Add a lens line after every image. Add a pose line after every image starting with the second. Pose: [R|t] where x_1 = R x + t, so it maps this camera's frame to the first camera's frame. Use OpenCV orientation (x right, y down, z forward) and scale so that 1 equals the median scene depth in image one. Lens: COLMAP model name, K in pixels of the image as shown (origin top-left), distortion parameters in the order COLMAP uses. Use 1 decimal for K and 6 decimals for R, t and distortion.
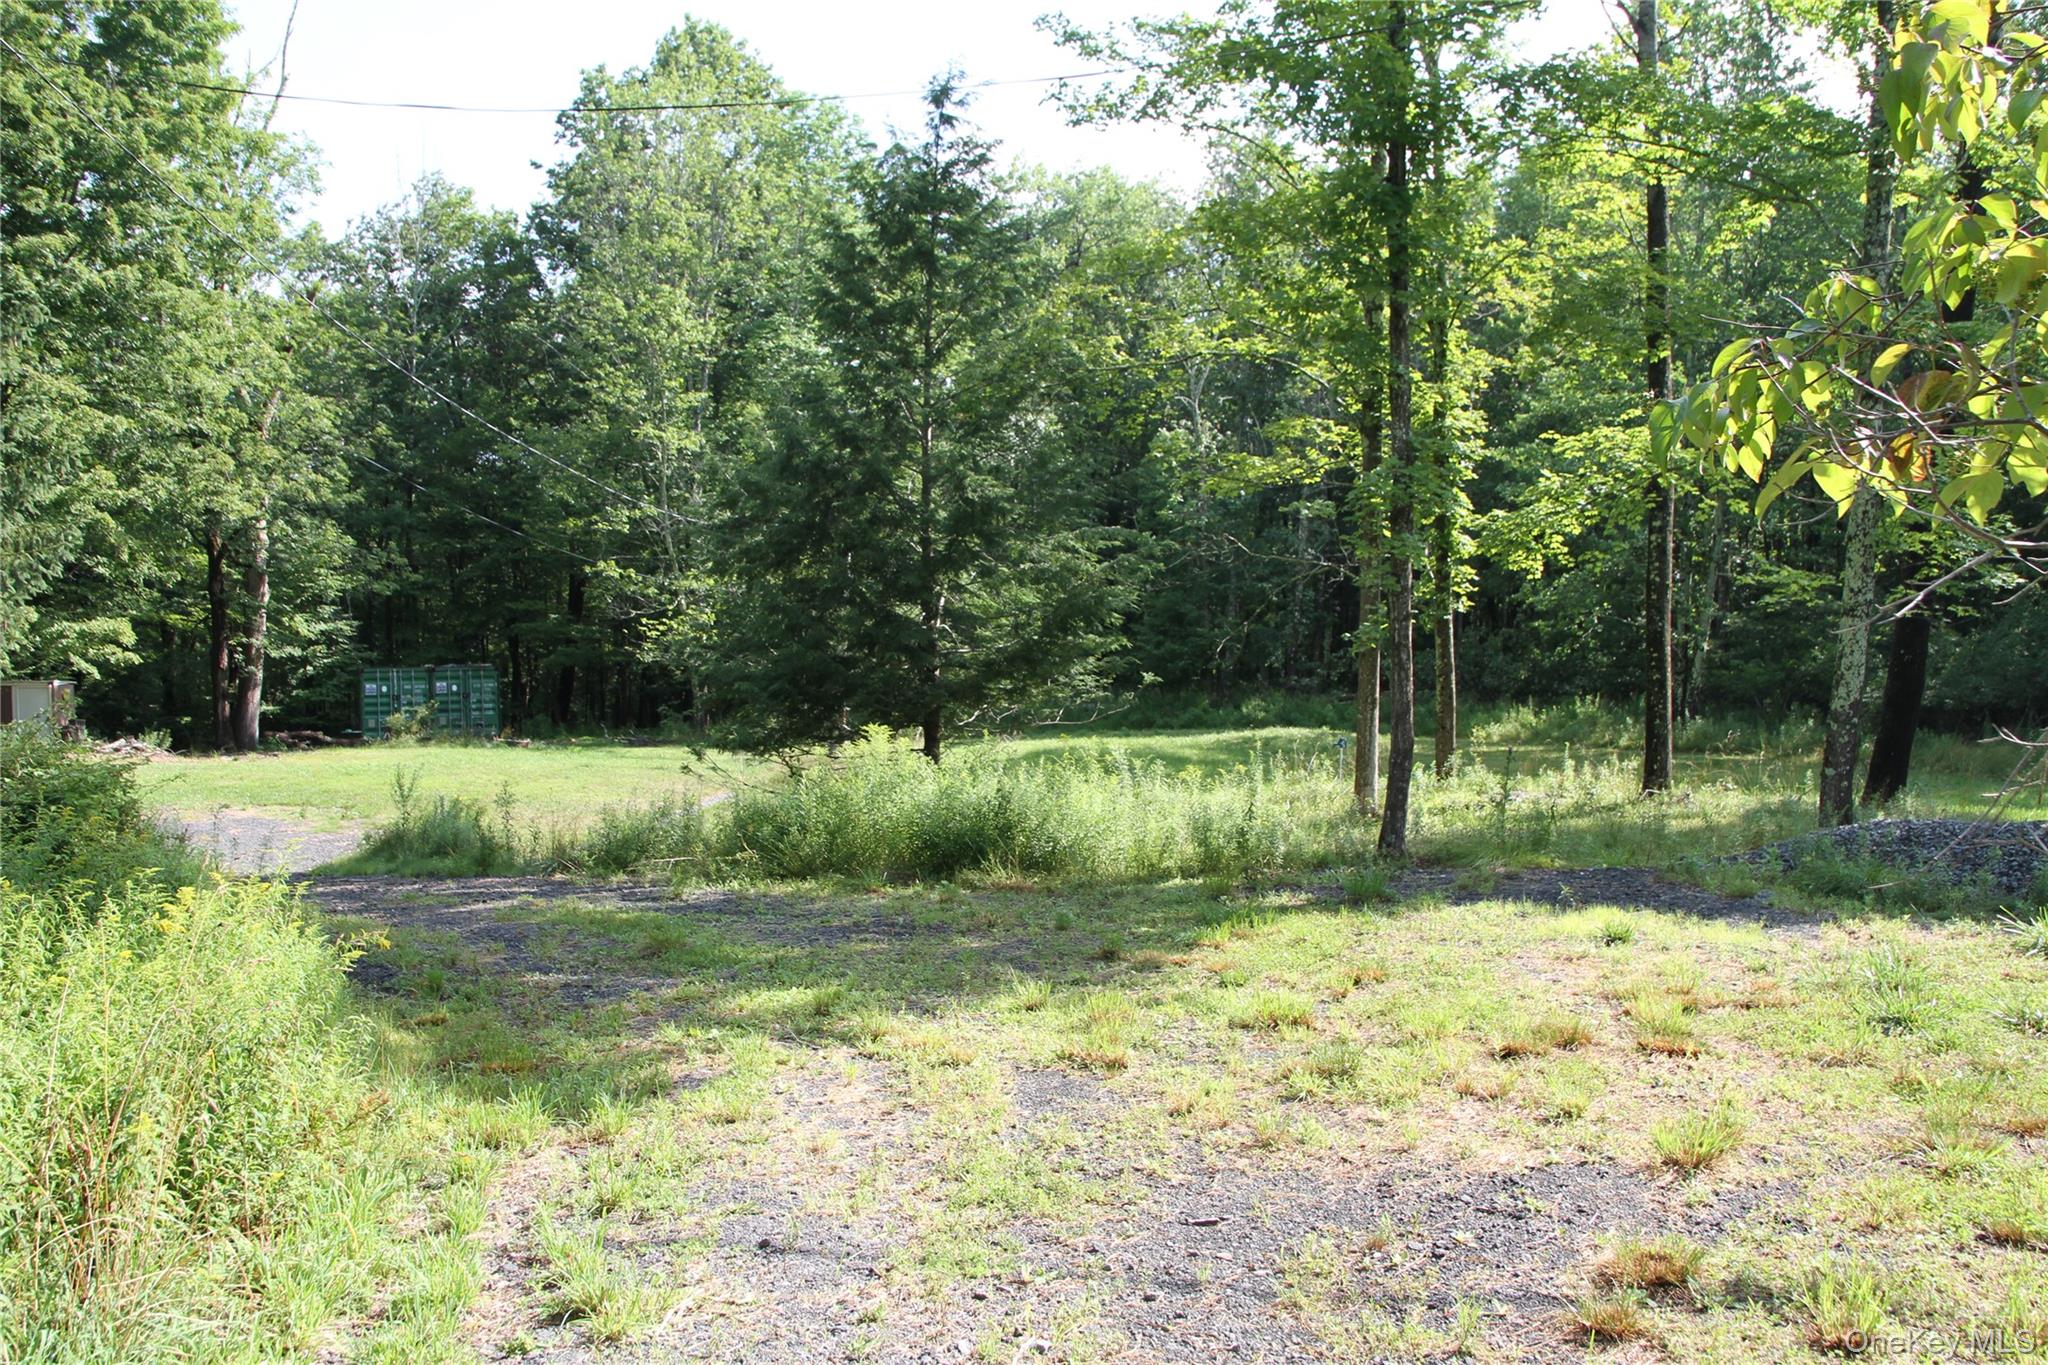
lens RADIAL K [[1633.8, 0, 1024.7], [0, 1633.8, 676.5], [0, 0, 1]] dist [-0.118989, 0.108329]
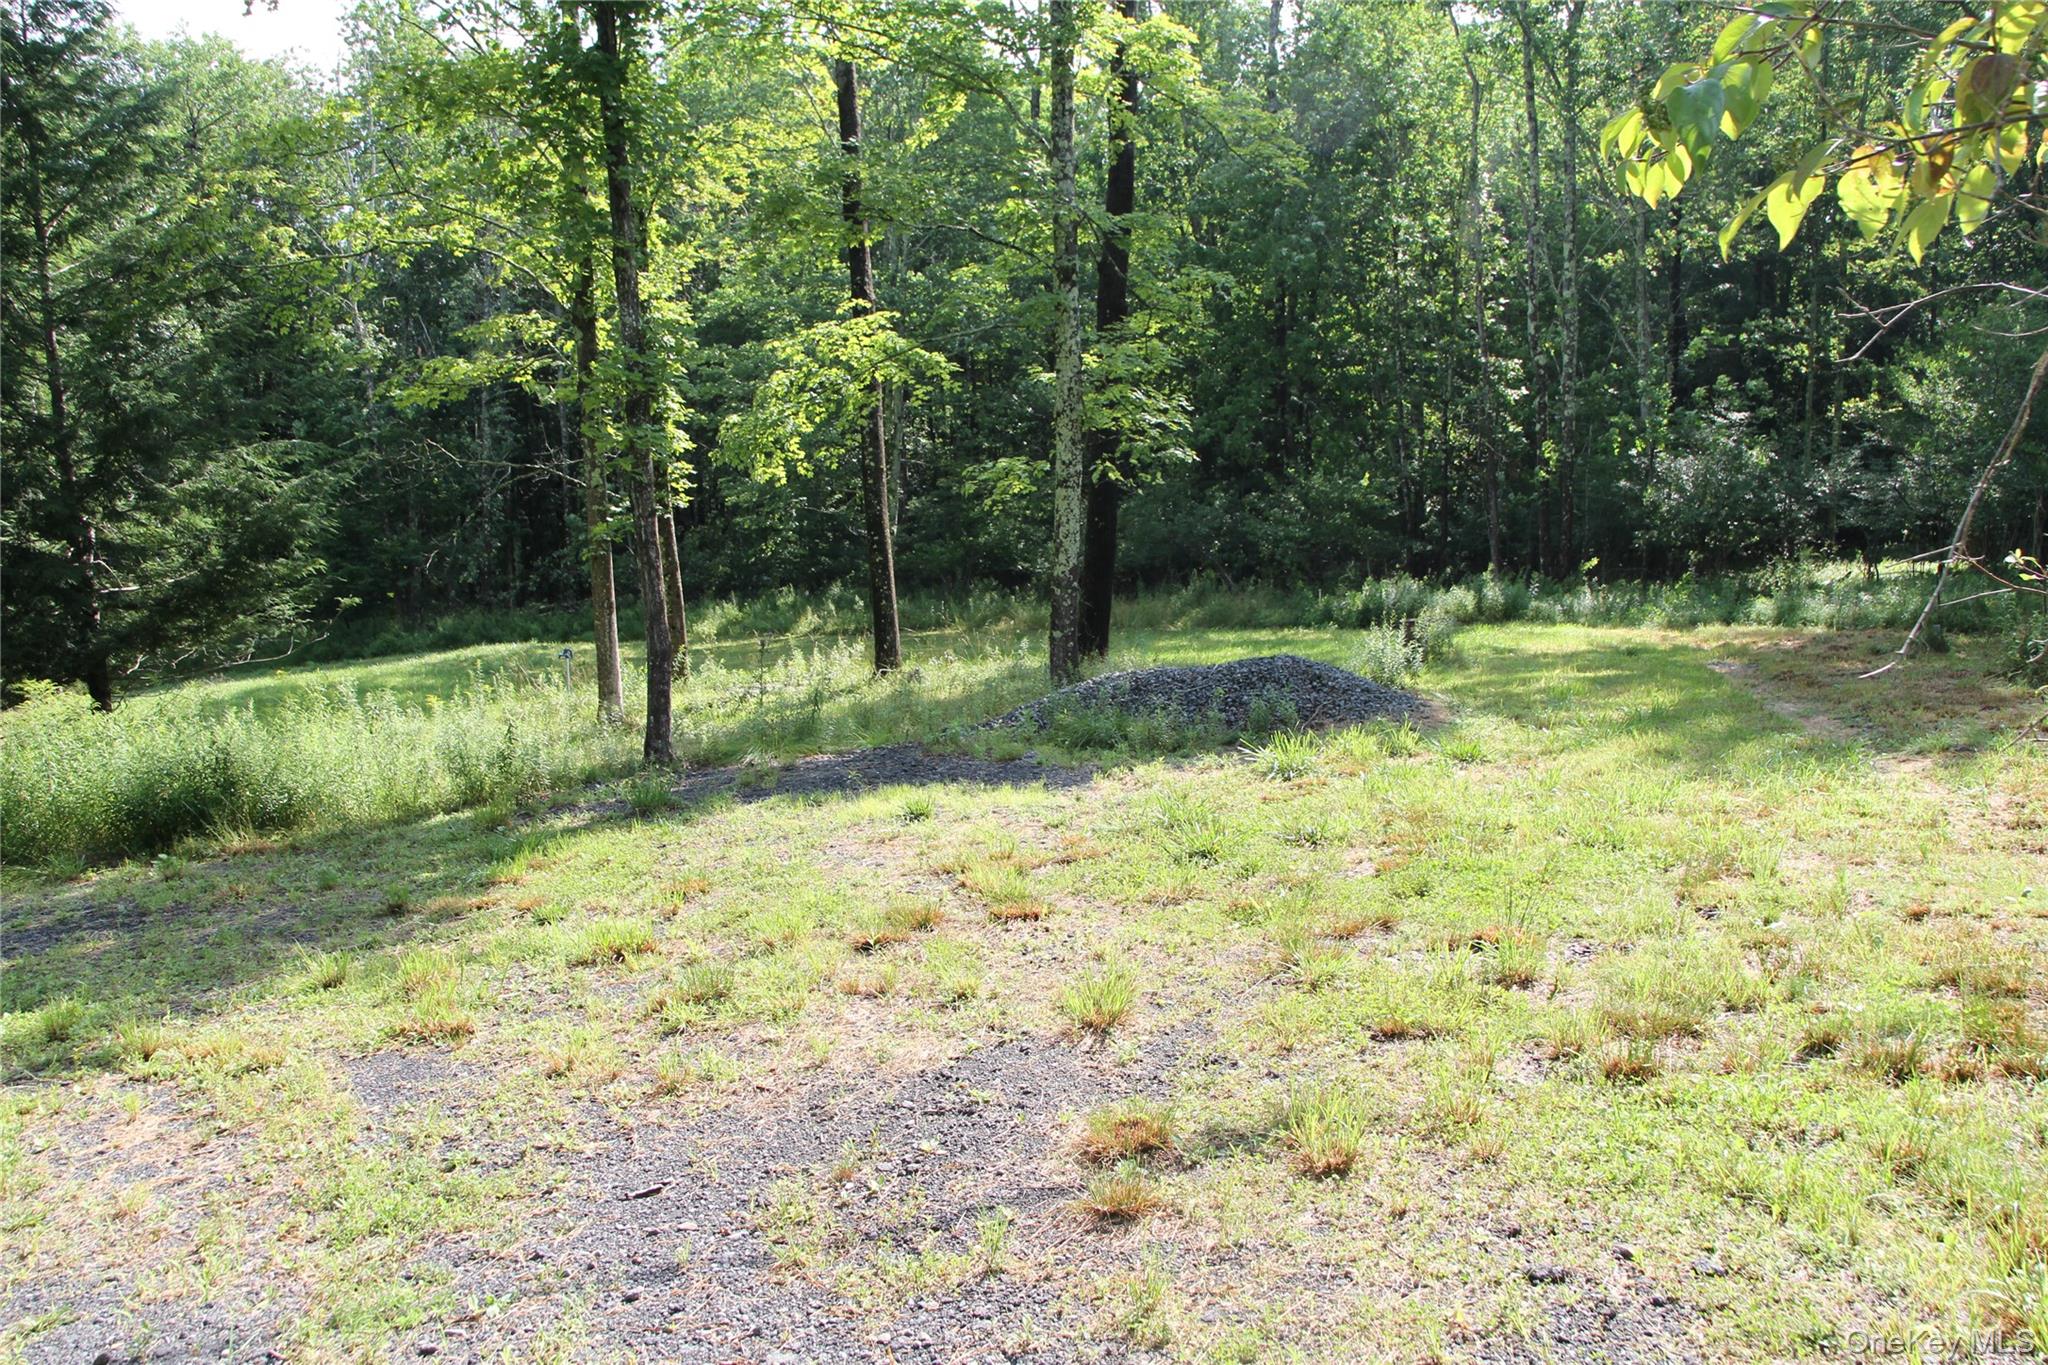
lens RADIAL K [[1633.8, 0, 1029.9], [0, 1633.8, 685.7], [0, 0, 1]] dist [-0.118989, 0.108329]
pose [[0.876158, -0.104540, 0.470551, -0.030164], [0.074308, 0.993823, 0.082432, 0.002128], [-0.476262, -0.037258, 0.878514, 0.046581]]
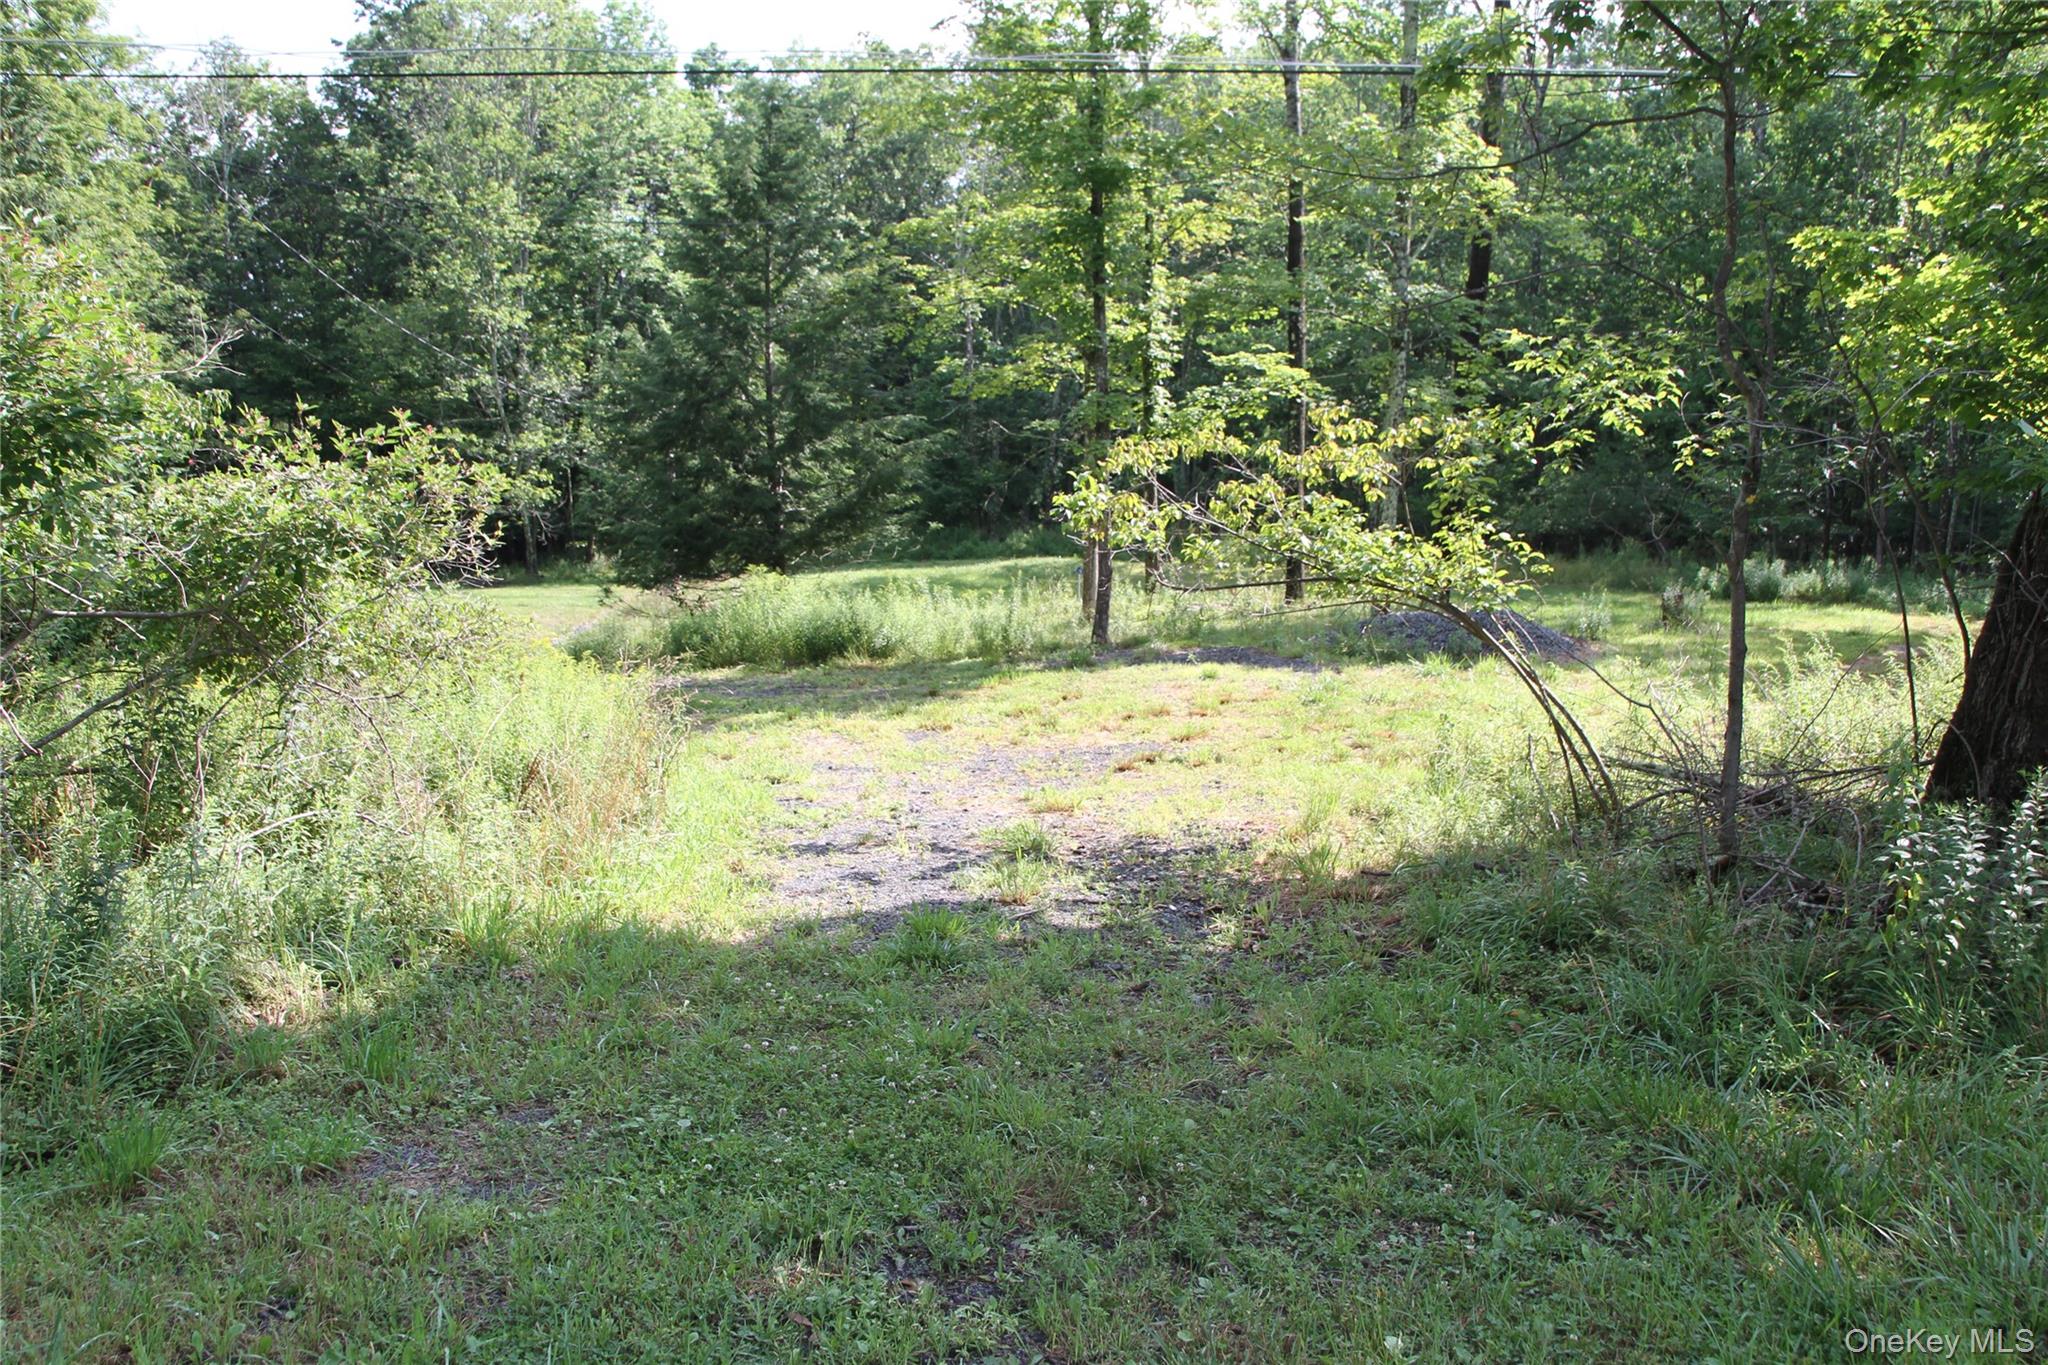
lens RADIAL K [[1633.8, 0, 1022.9], [0, 1633.8, 689.5], [0, 0, 1]] dist [-0.118989, 0.108329]
pose [[0.989816, -0.034068, 0.138215, -0.068112], [0.018271, 0.993314, 0.113986, -0.026600], [-0.141174, -0.110300, 0.983821, -0.548606]]
